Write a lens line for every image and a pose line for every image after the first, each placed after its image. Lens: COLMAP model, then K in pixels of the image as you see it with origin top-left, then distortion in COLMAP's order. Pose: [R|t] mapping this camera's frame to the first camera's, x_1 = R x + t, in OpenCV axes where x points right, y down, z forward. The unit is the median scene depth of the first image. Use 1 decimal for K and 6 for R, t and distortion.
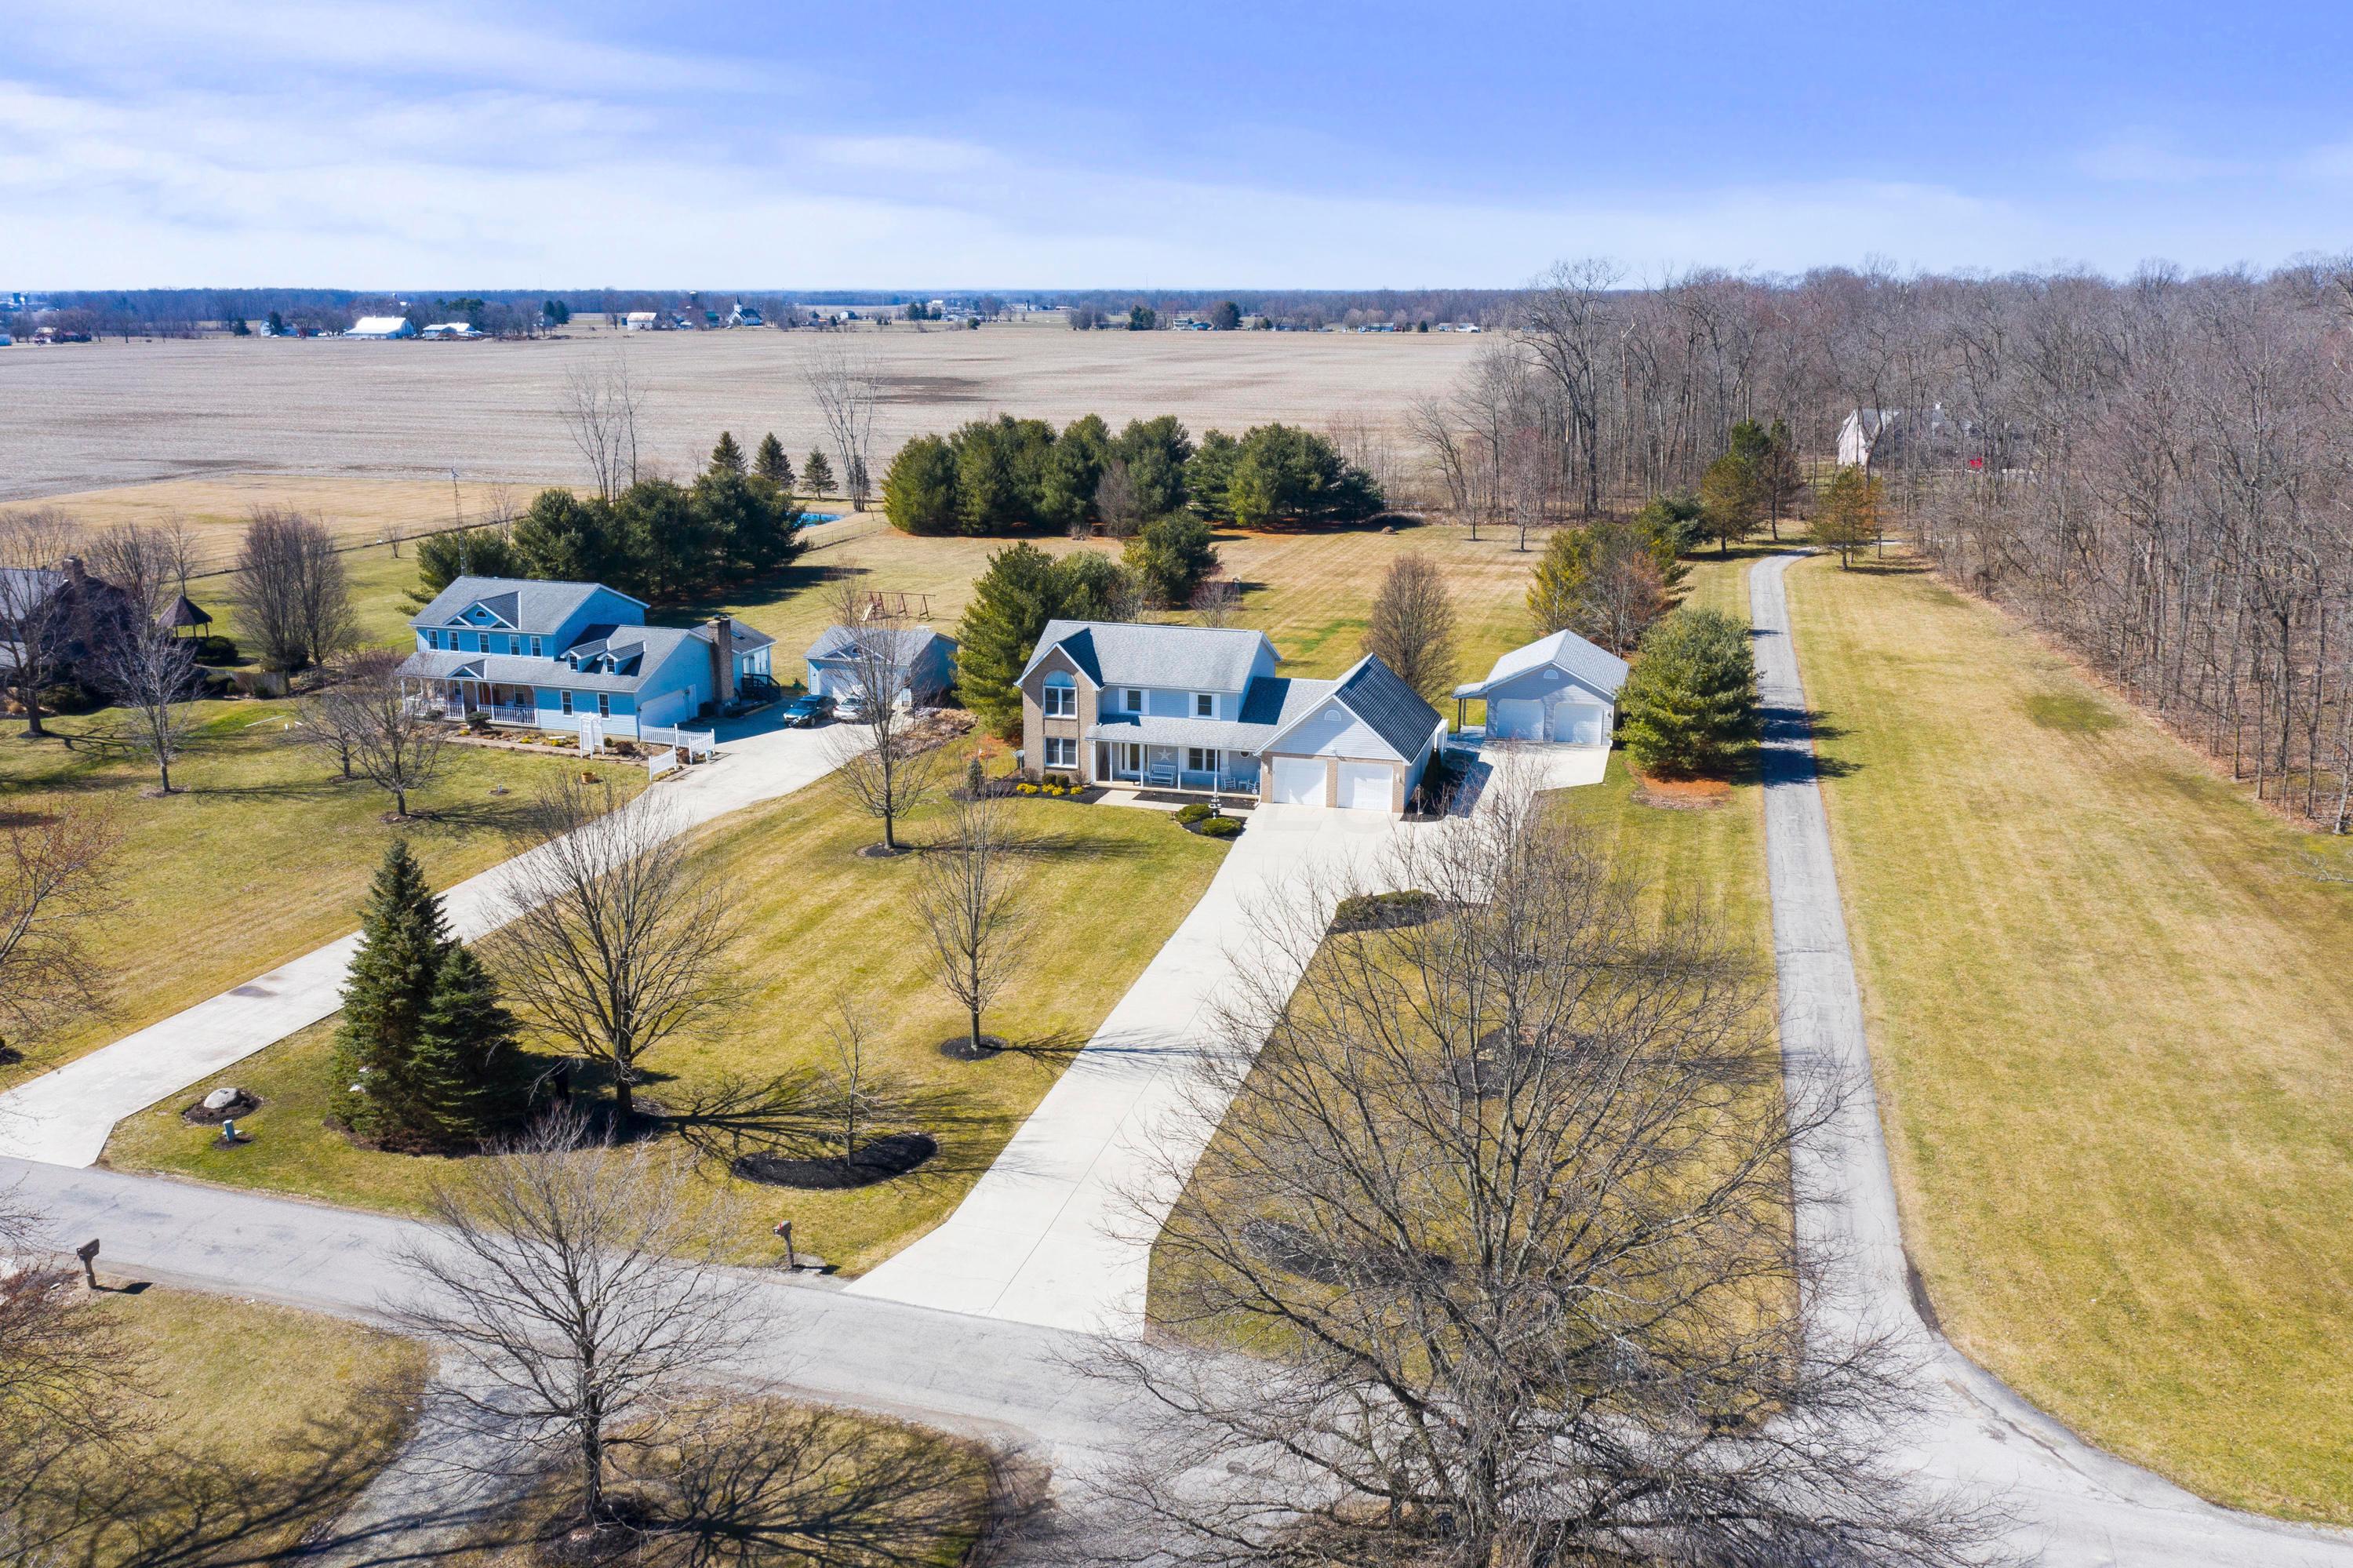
lens RADIAL K [[1878.8, 0, 1175.8], [0, 1878.8, 768.9], [0, 0, 1]] dist [-0.014325, 0.005387]
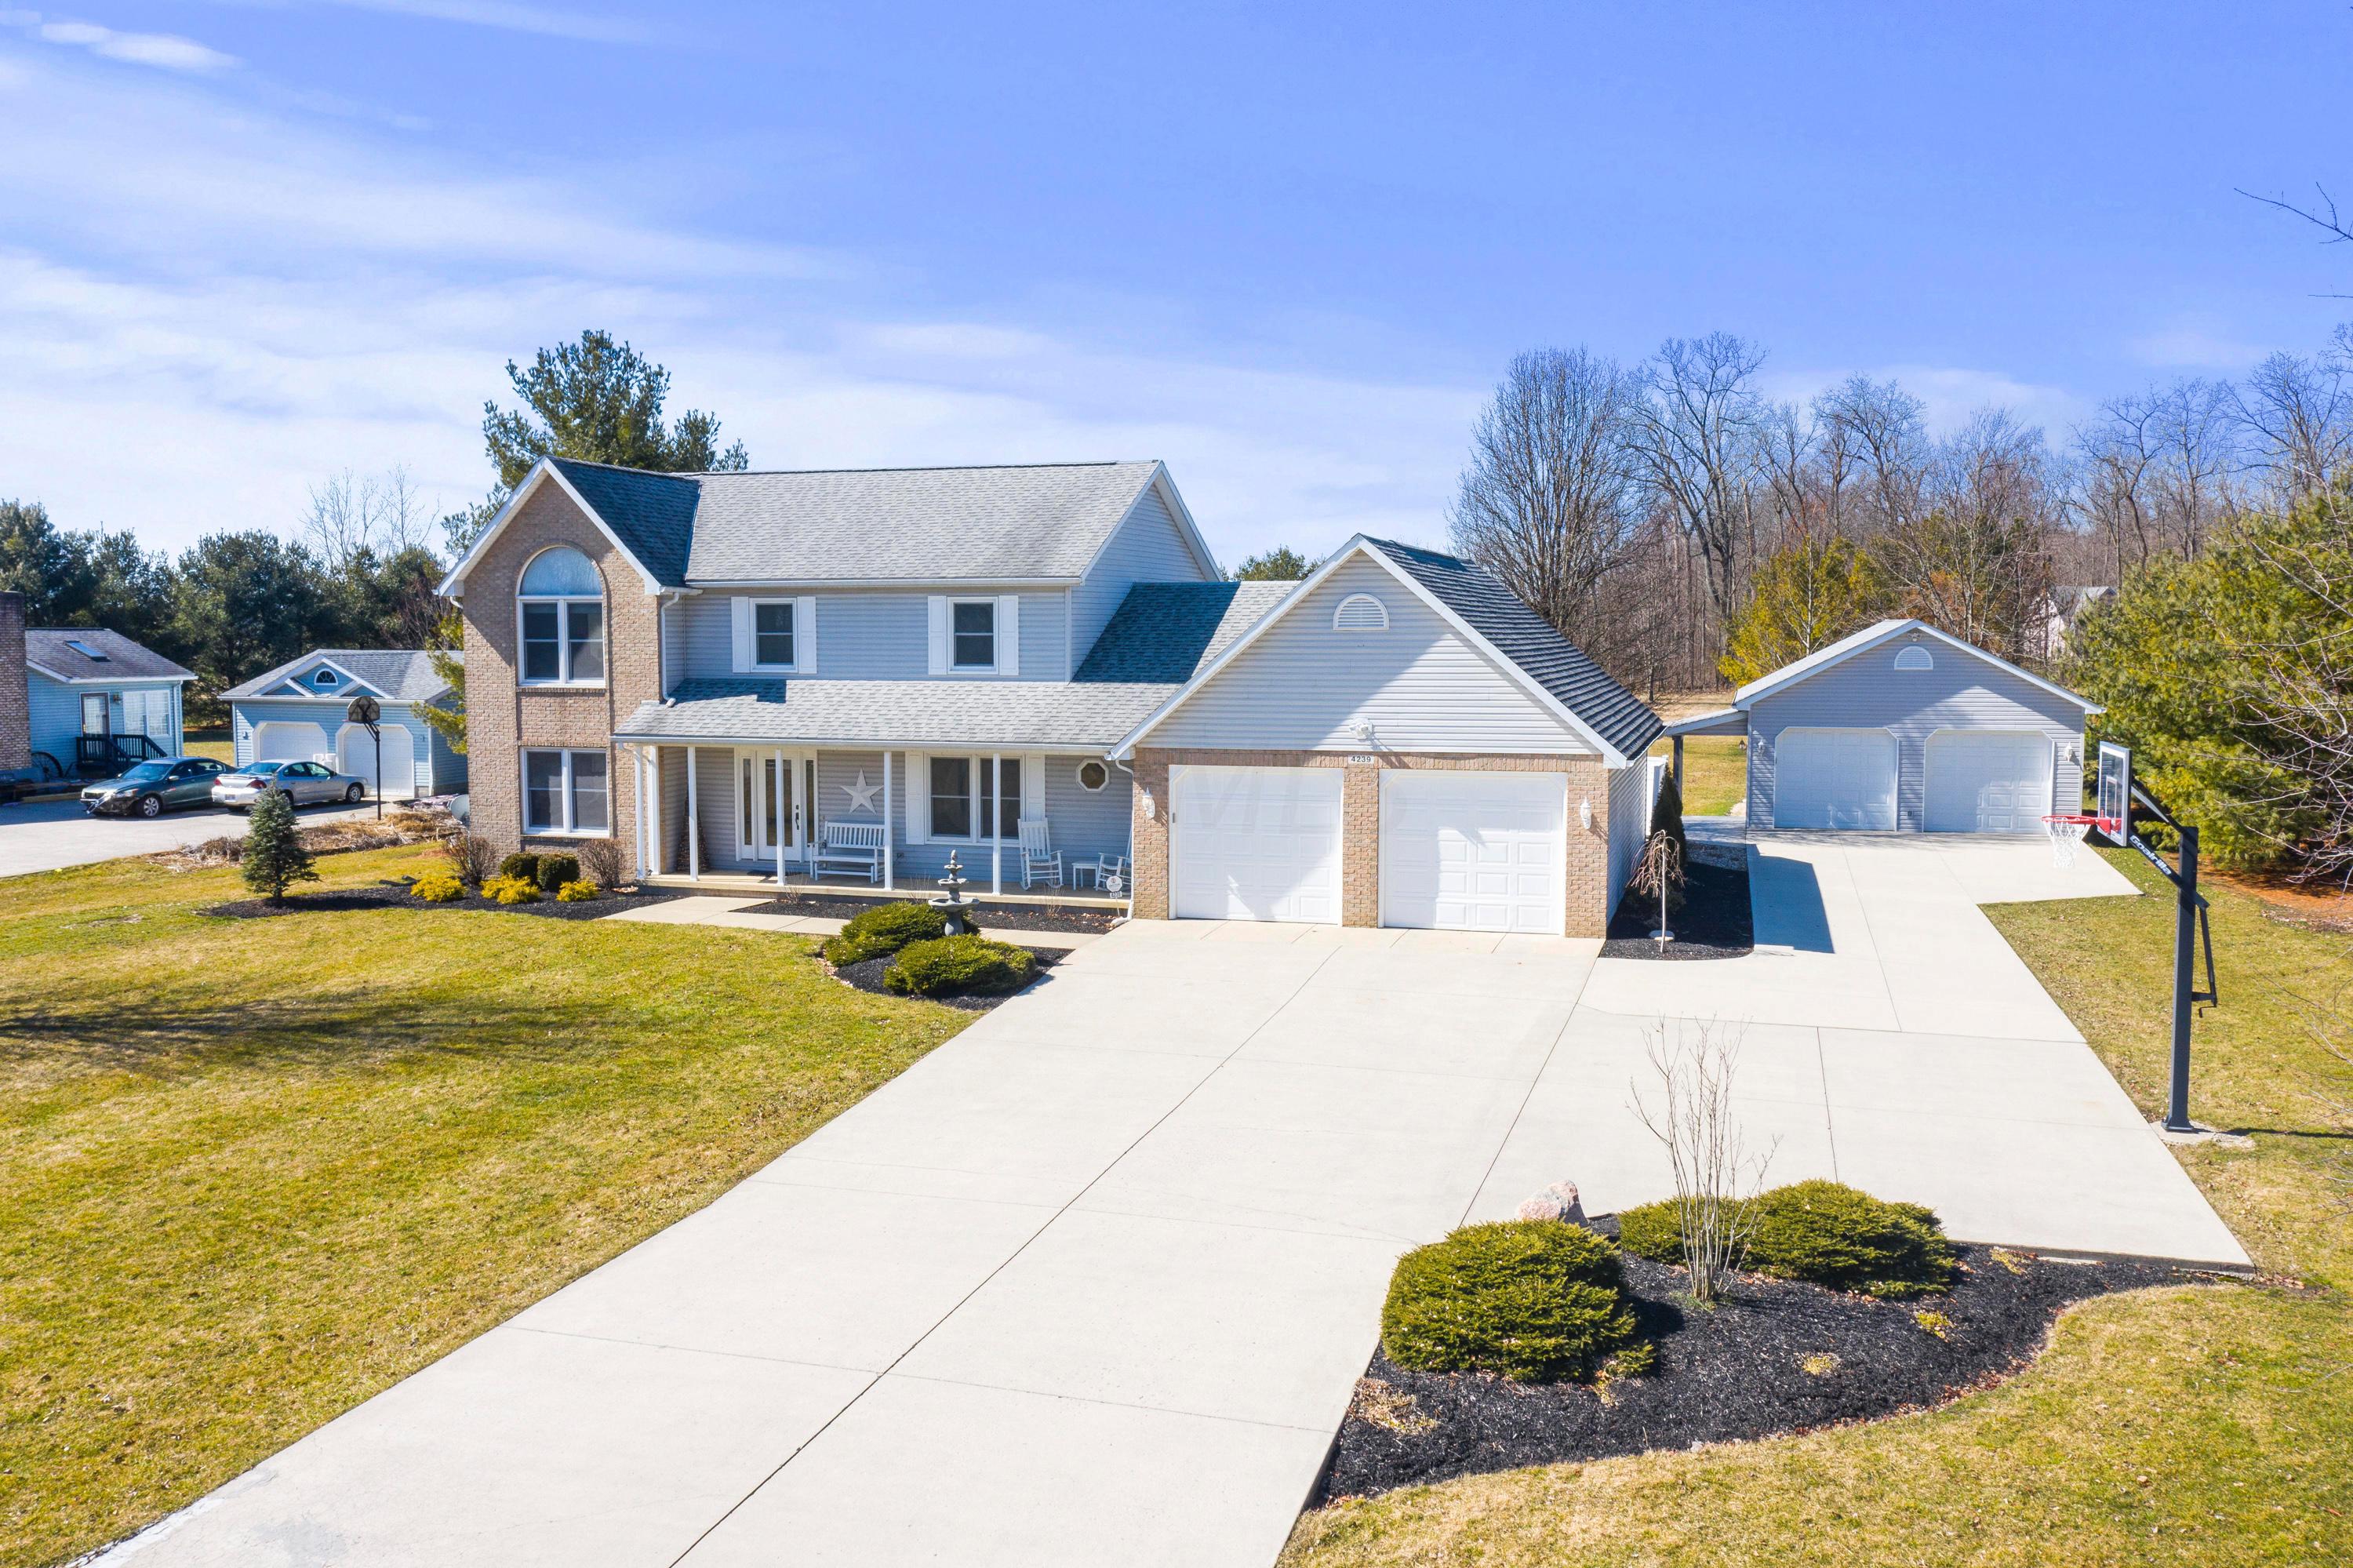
lens RADIAL K [[1878.8, 0, 1175.3], [0, 1878.8, 789.2], [0, 0, 1]] dist [-0.014325, 0.005387]
pose [[0.999808, 0.000457, -0.019570, 0.046902], [-0.003668, 0.986396, -0.164343, 0.038571], [0.019228, 0.164383, 0.986209, 0.555218]]
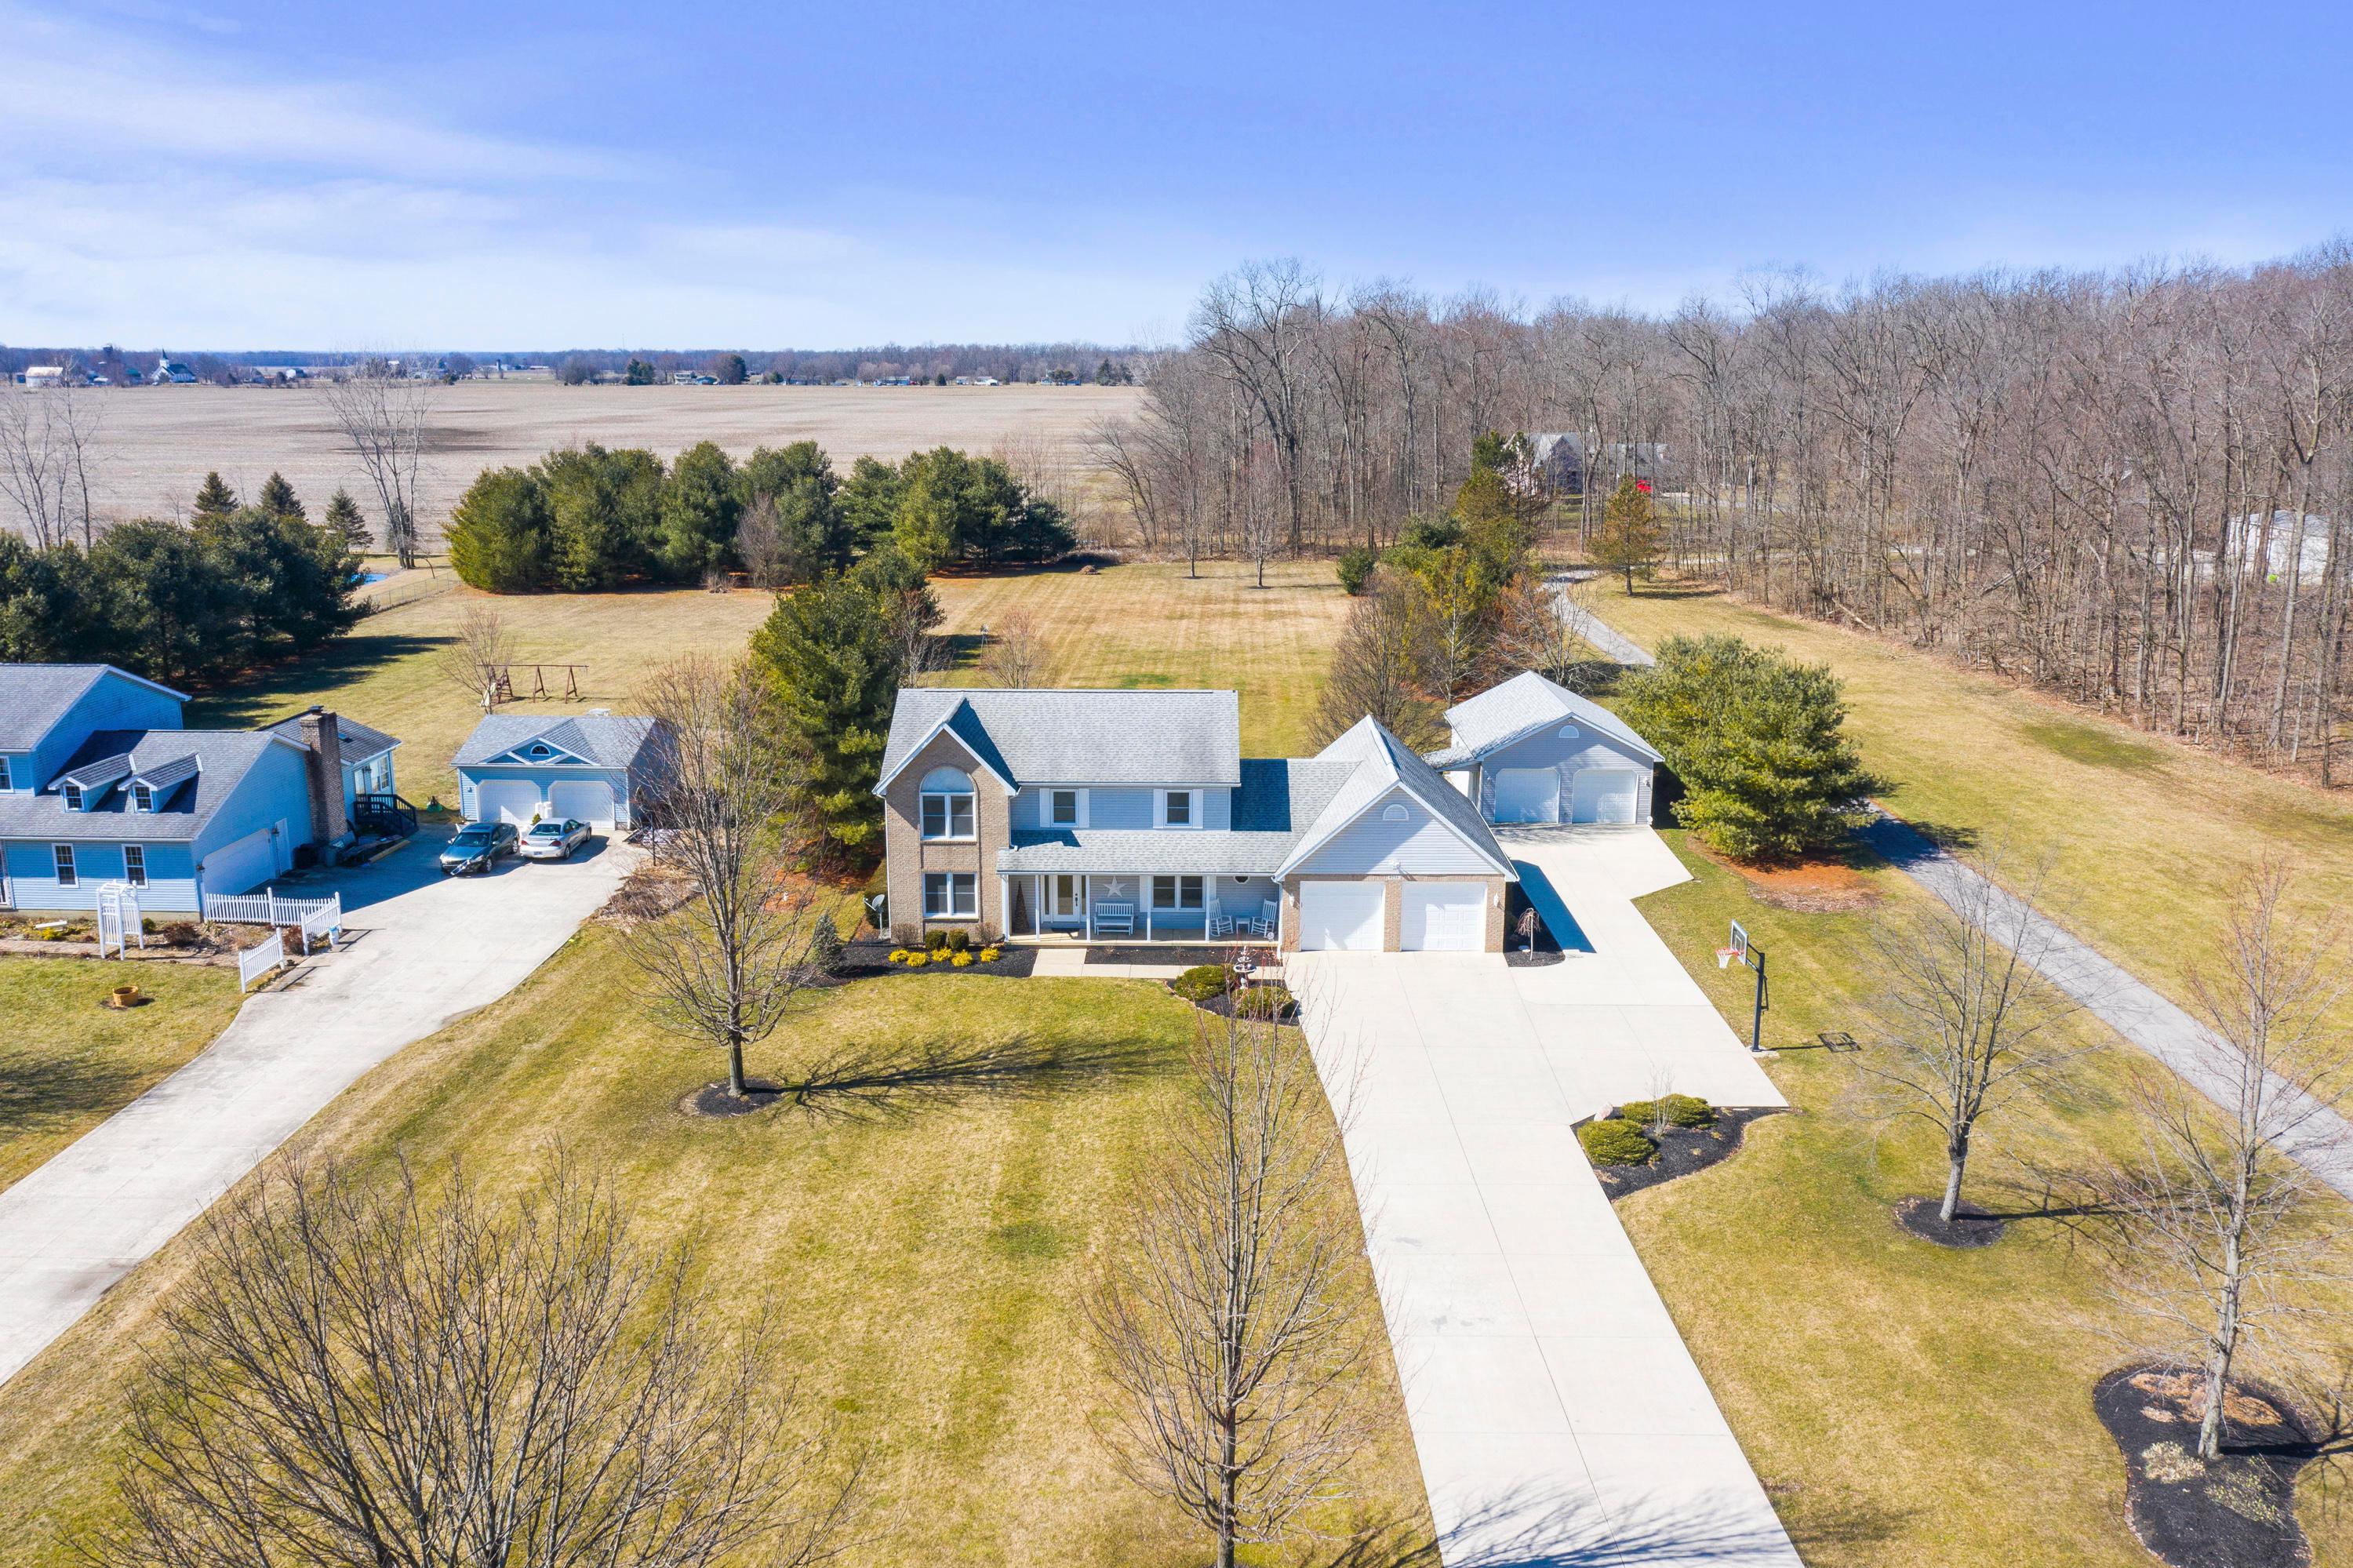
lens RADIAL K [[1878.8, 0, 1183.6], [0, 1878.8, 776.0], [0, 0, 1]] dist [-0.014325, 0.005387]
pose [[0.963528, -0.057940, 0.261260, -0.124130], [0.065277, 0.997677, -0.019485, -0.026215], [-0.259524, 0.035829, 0.965072, 0.304375]]
